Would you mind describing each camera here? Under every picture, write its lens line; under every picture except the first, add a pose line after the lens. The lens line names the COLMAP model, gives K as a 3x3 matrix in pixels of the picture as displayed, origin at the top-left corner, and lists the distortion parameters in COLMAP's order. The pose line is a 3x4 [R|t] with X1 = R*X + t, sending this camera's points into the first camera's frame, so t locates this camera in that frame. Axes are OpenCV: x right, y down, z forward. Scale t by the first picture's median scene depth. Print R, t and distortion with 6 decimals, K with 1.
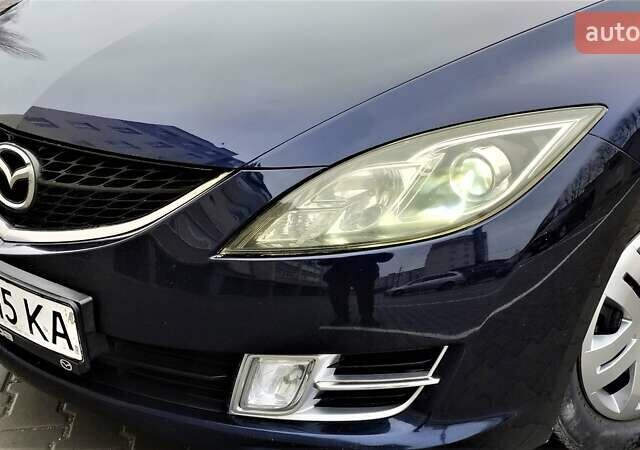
lens RADIAL K [[936.2, 0, 317.1], [0, 936.2, 221.8], [0, 0, 1]] dist [0.012192, 0.000000]
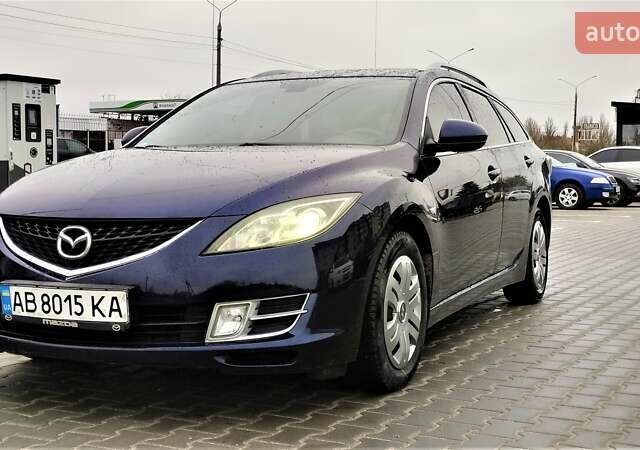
lens RADIAL K [[936.2, 0, 330.7], [0, 936.2, 212.6], [0, 0, 1]] dist [0.012192, 0.000000]
pose [[0.947879, -0.026488, 0.317526, -0.466396], [0.129086, 0.943019, -0.306679, 0.589922], [-0.291310, 0.331683, 0.897287, -0.954190]]
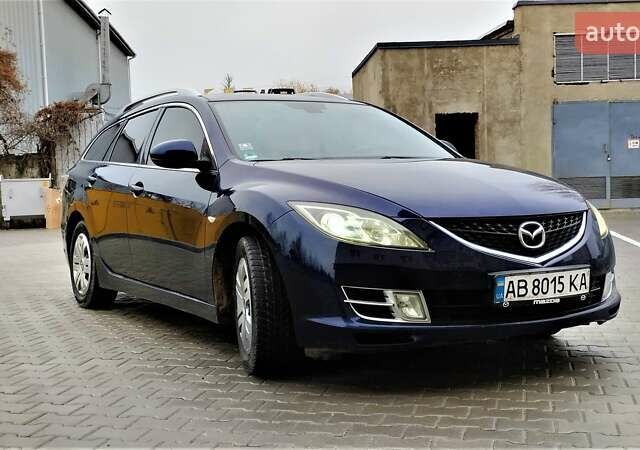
lens RADIAL K [[887.1, 0, 317.8], [0, 887.1, 223.1], [0, 0, 1]] dist [-0.016839, 0.000000]
pose [[0.336872, -0.057992, 0.939763, -2.744949], [0.371327, 0.925386, -0.076003, -0.113932], [-0.865236, 0.374563, 0.333270, 0.772427]]
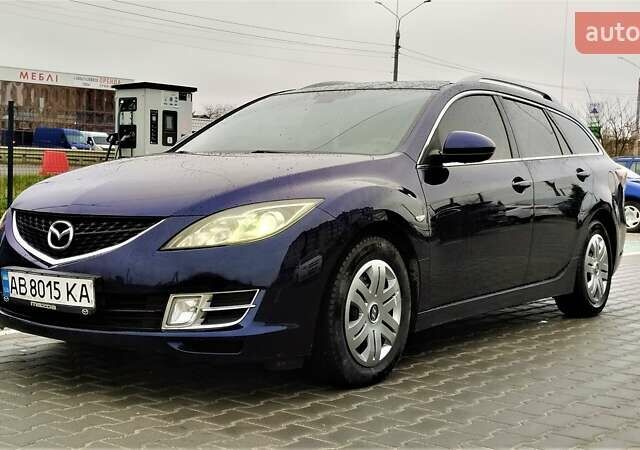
lens RADIAL K [[936.2, 0, 334.1], [0, 936.2, 220.8], [0, 0, 1]] dist [0.012192, 0.000000]
pose [[0.990326, 0.004552, 0.138683, 0.000869], [0.040711, 0.945946, -0.321758, 0.690886], [-0.132652, 0.324292, 0.936610, -1.204677]]
